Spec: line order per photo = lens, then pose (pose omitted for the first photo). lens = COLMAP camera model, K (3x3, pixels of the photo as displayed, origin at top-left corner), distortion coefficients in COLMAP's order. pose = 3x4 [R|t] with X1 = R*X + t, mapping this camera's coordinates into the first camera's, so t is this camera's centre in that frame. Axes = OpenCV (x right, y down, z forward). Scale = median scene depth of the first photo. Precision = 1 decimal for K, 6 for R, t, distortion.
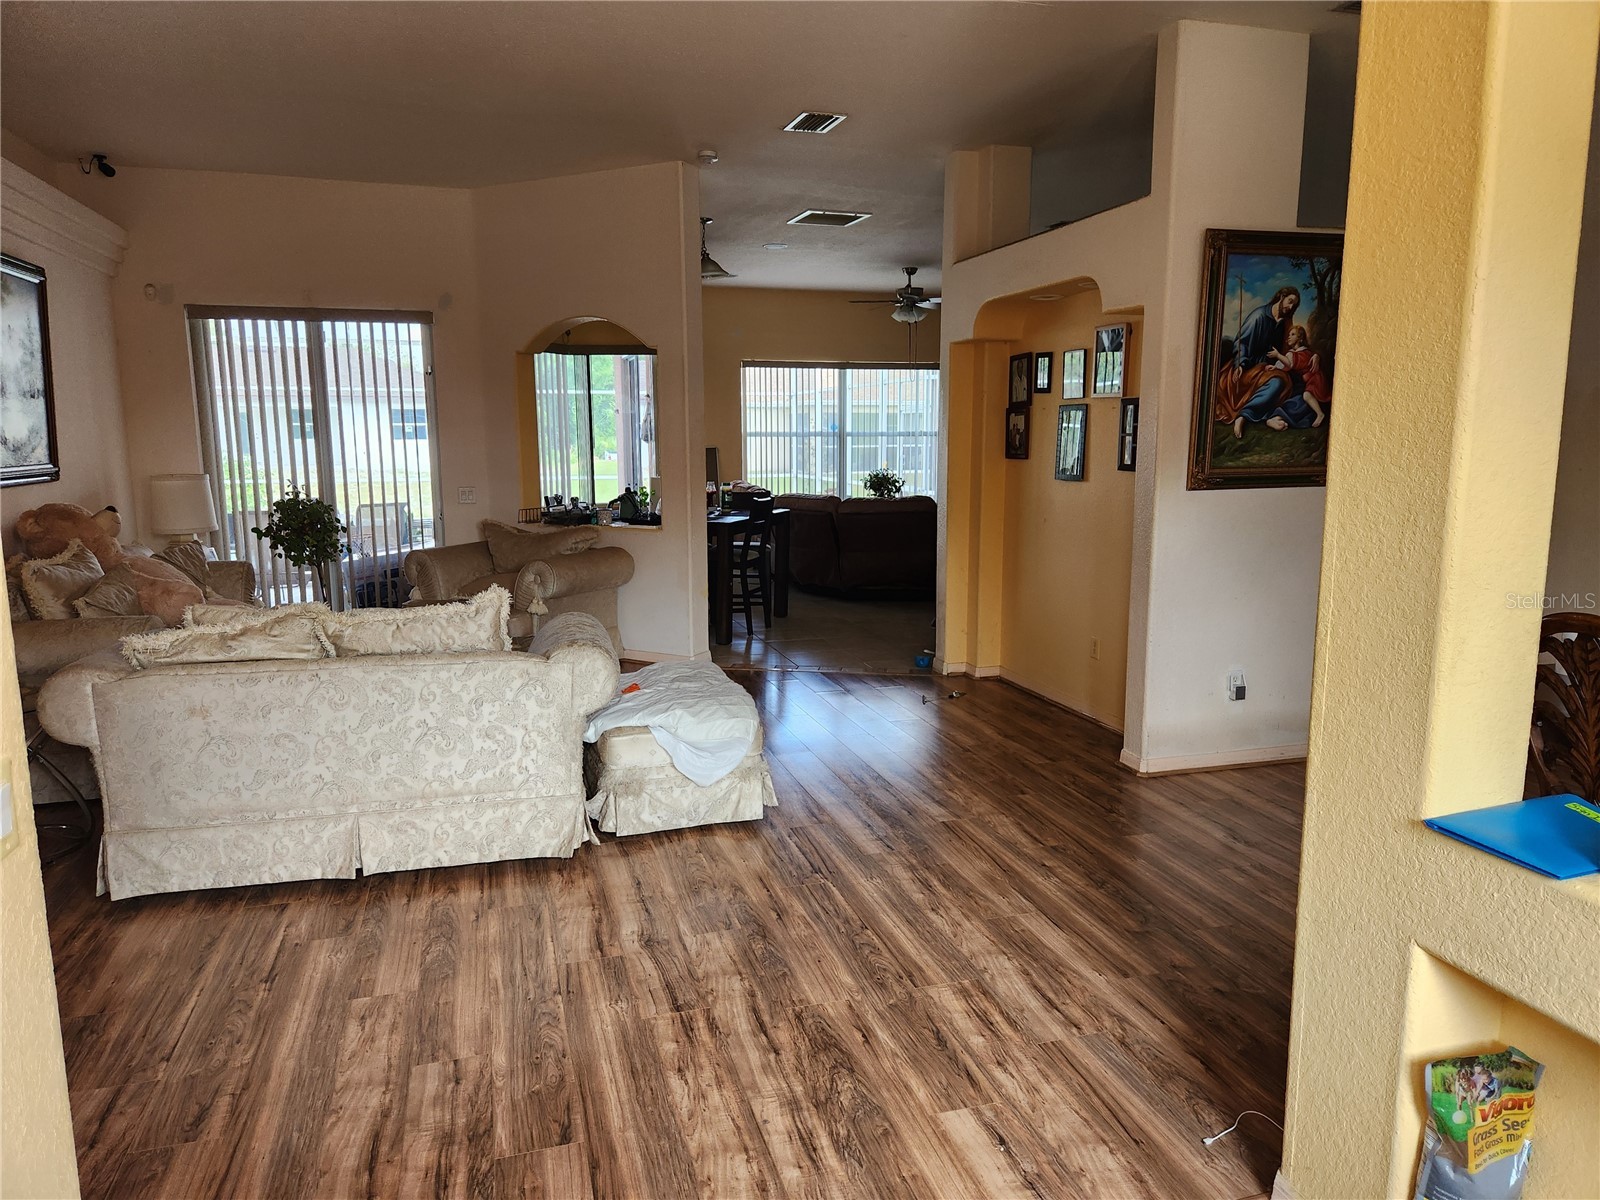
lens RADIAL K [[1075.4, 0, 800.4], [0, 1075.4, 596.2], [0, 0, 1]] dist [0.061875, -0.050848]
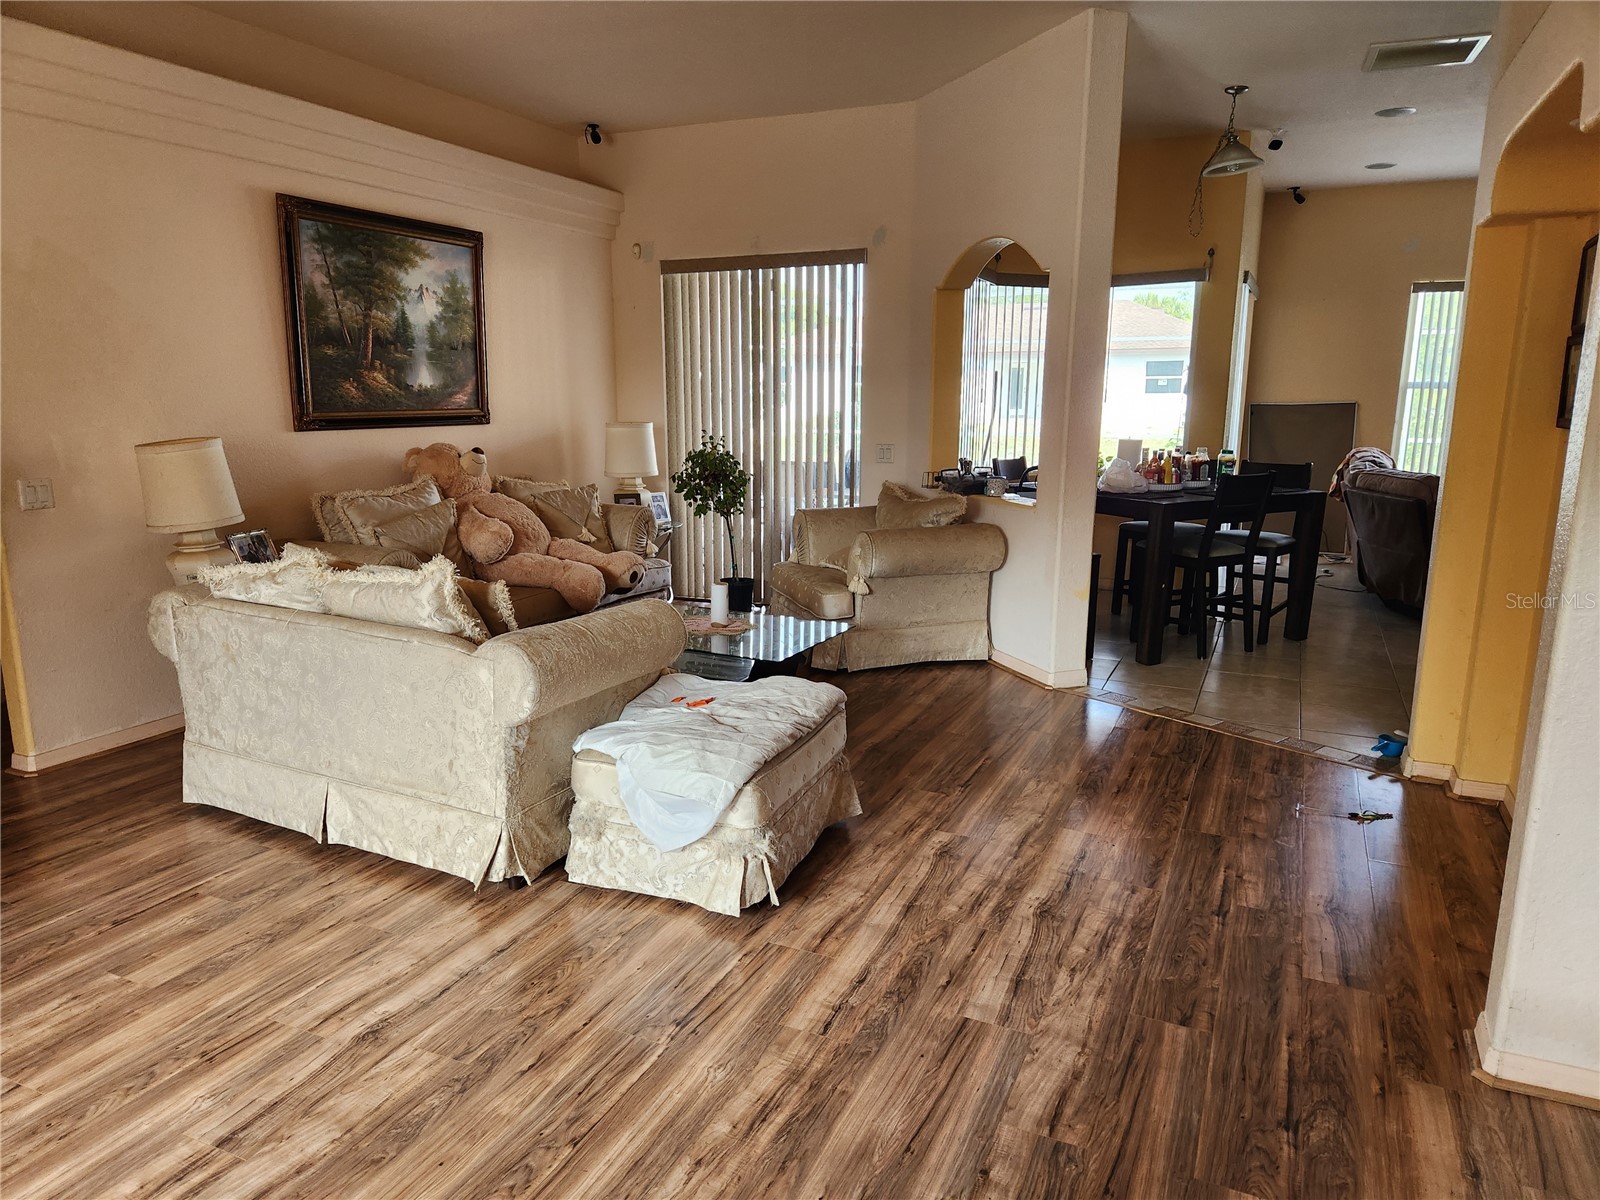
lens RADIAL K [[1075.4, 0, 785.3], [0, 1075.4, 609.3], [0, 0, 1]] dist [0.061875, -0.050848]
pose [[0.743278, 0.140980, -0.653959, 0.393572], [-0.105962, 0.990012, 0.092992, -0.062535], [0.660537, 0.000176, 0.750793, 0.433111]]
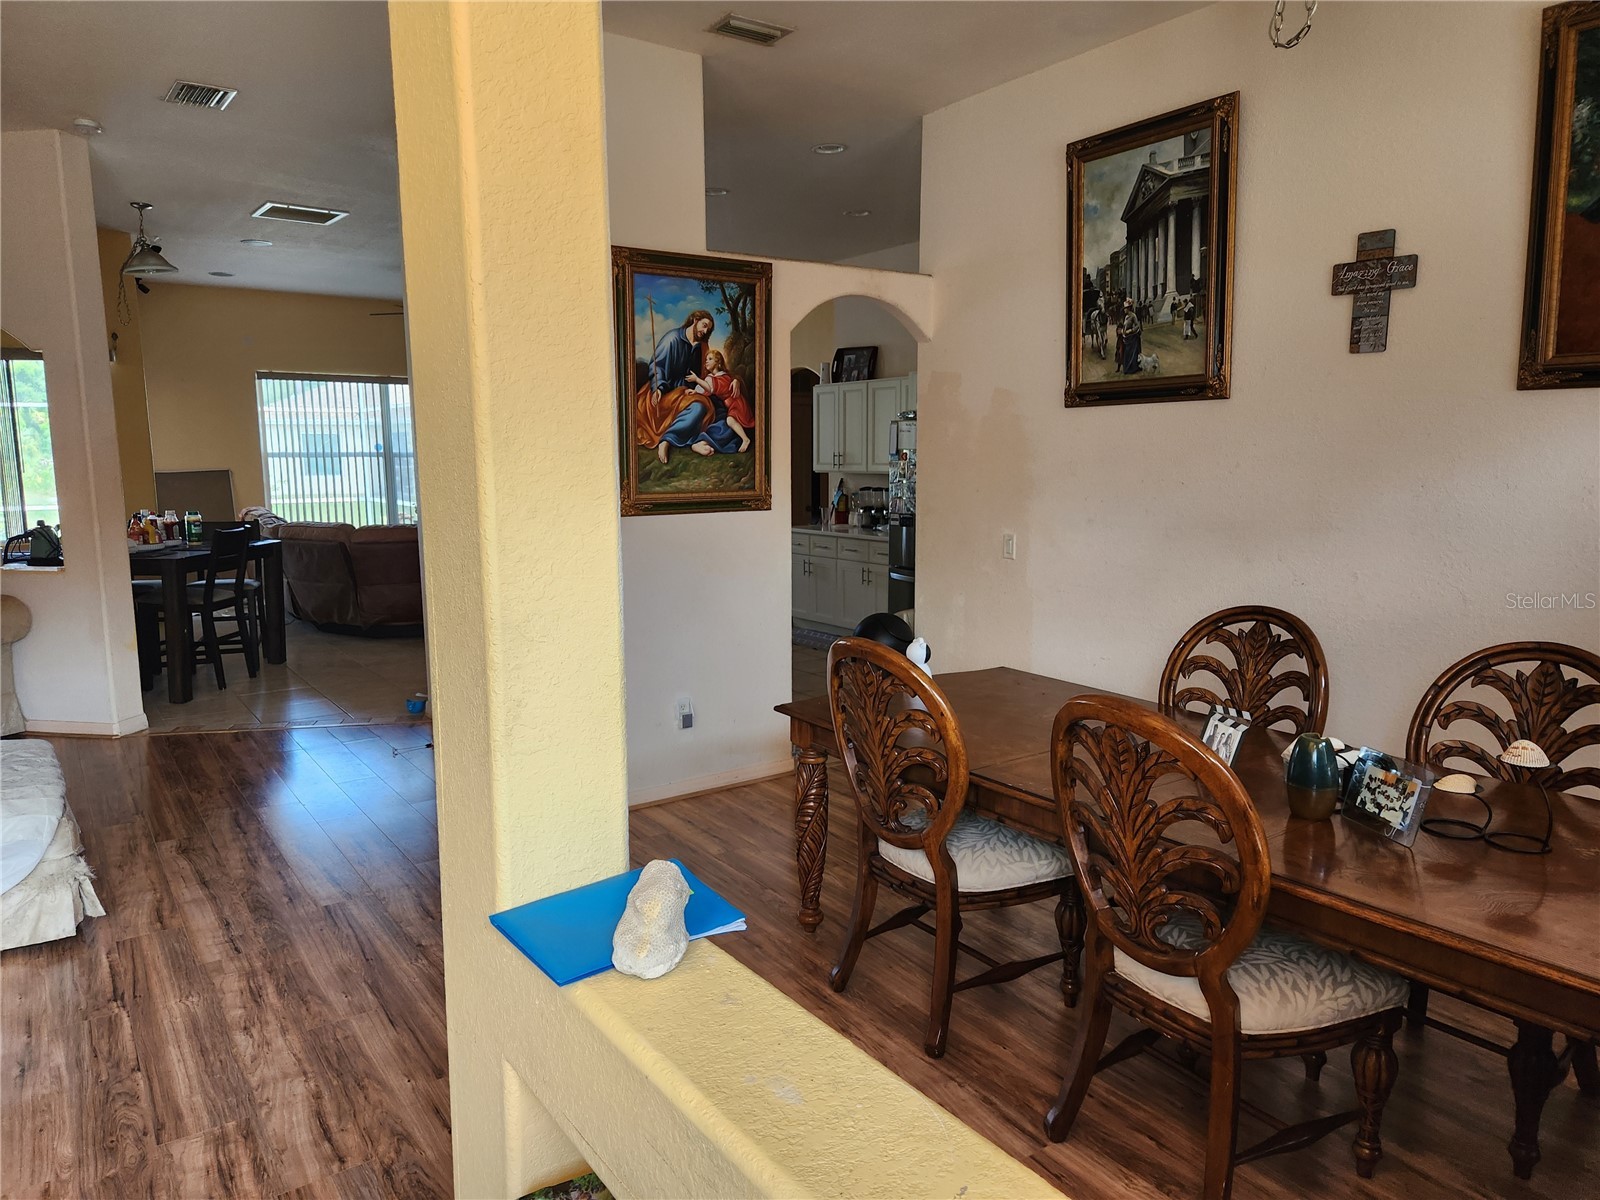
lens RADIAL K [[1075.4, 0, 801.3], [0, 1075.4, 606.1], [0, 0, 1]] dist [0.061875, -0.050848]
pose [[0.947979, -0.047836, 0.314718, 0.212501], [0.050457, 0.998726, -0.000180, -0.010758], [-0.314308, 0.016050, 0.949185, 0.043478]]
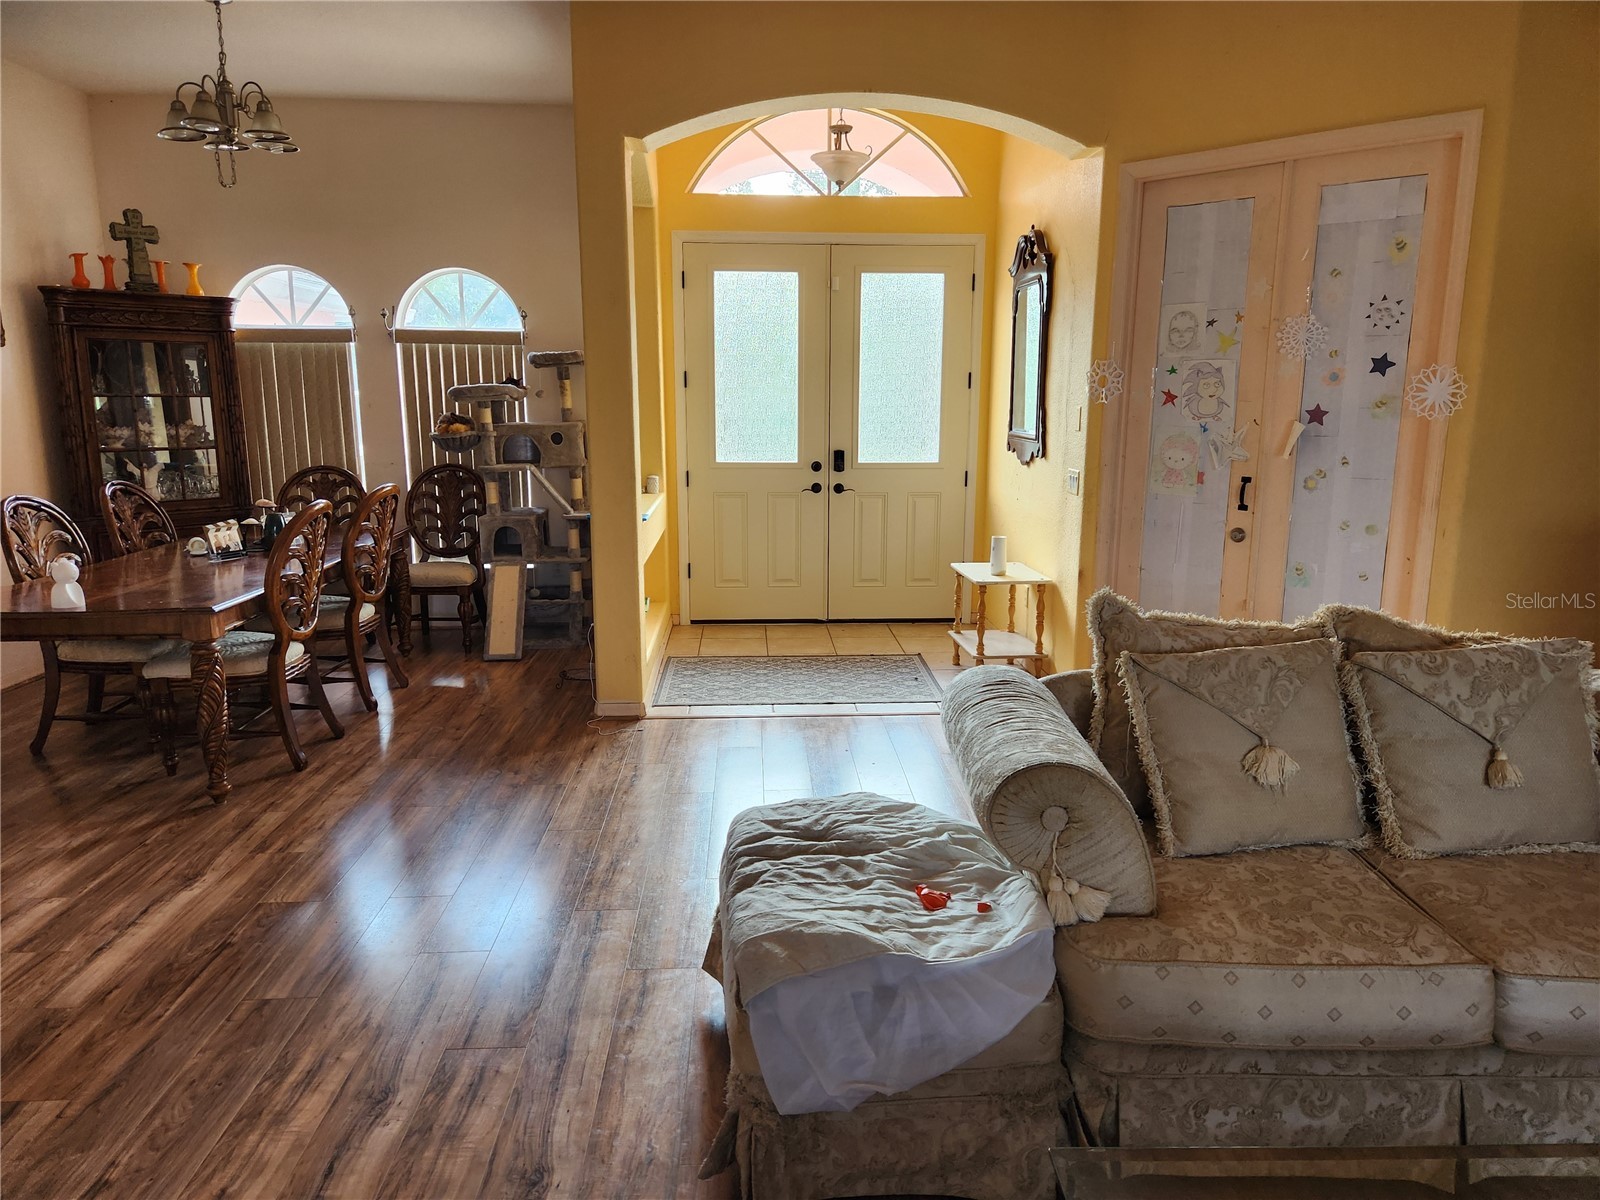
lens RADIAL K [[1075.4, 0, 798.2], [0, 1075.4, 595.8], [0, 0, 1]] dist [0.061875, -0.050848]
pose [[-0.968863, -0.043411, 0.243761, -0.207696], [0.041464, 0.942158, 0.332594, -0.209757], [-0.244099, 0.332345, -0.911023, 1.393353]]
